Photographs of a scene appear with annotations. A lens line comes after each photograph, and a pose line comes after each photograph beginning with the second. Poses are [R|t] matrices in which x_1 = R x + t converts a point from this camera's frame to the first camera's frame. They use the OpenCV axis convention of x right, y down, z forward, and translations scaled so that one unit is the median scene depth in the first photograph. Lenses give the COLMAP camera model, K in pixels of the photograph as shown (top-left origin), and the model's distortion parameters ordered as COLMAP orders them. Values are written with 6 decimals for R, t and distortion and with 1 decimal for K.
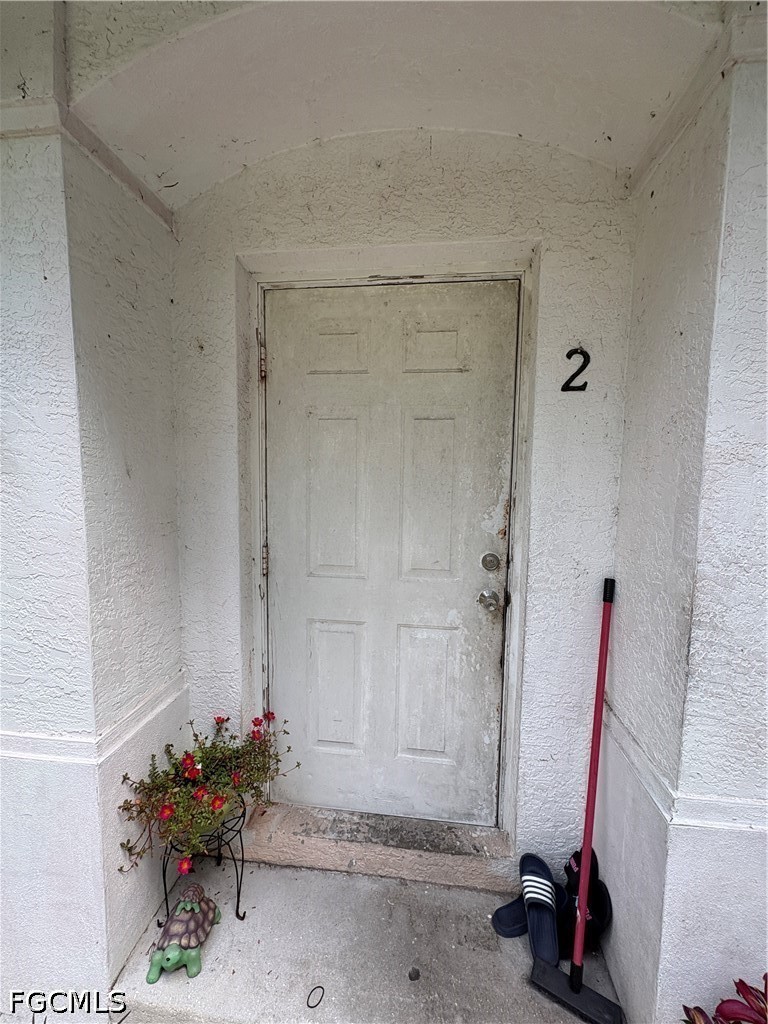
lens RADIAL K [[404.9, 0, 384.9], [0, 404.9, 511.1], [0, 0, 1]] dist [0.002794, 0.000424]
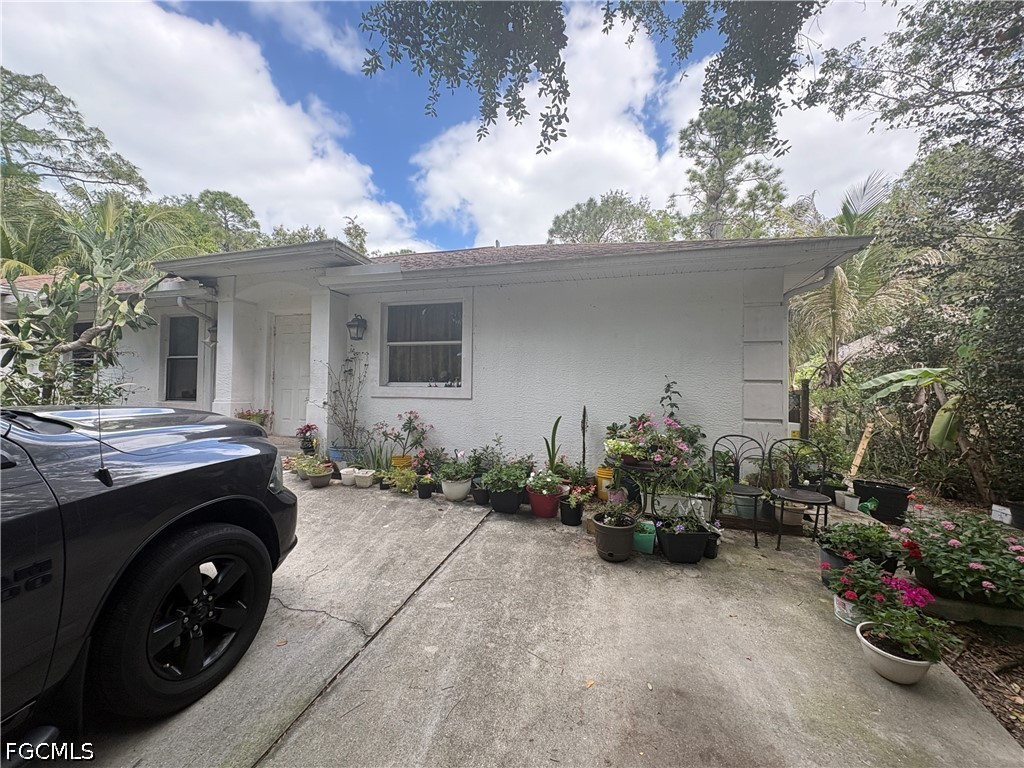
lens RADIAL K [[404.9, 0, 509.9], [0, 404.9, 380.9], [0, 0, 1]] dist [0.002794, 0.000424]
pose [[0.989499, -0.006792, -0.144377, 3.124437], [-0.008450, 0.994468, -0.104696, 0.670563], [0.144290, 0.104817, 0.983968, -3.192917]]
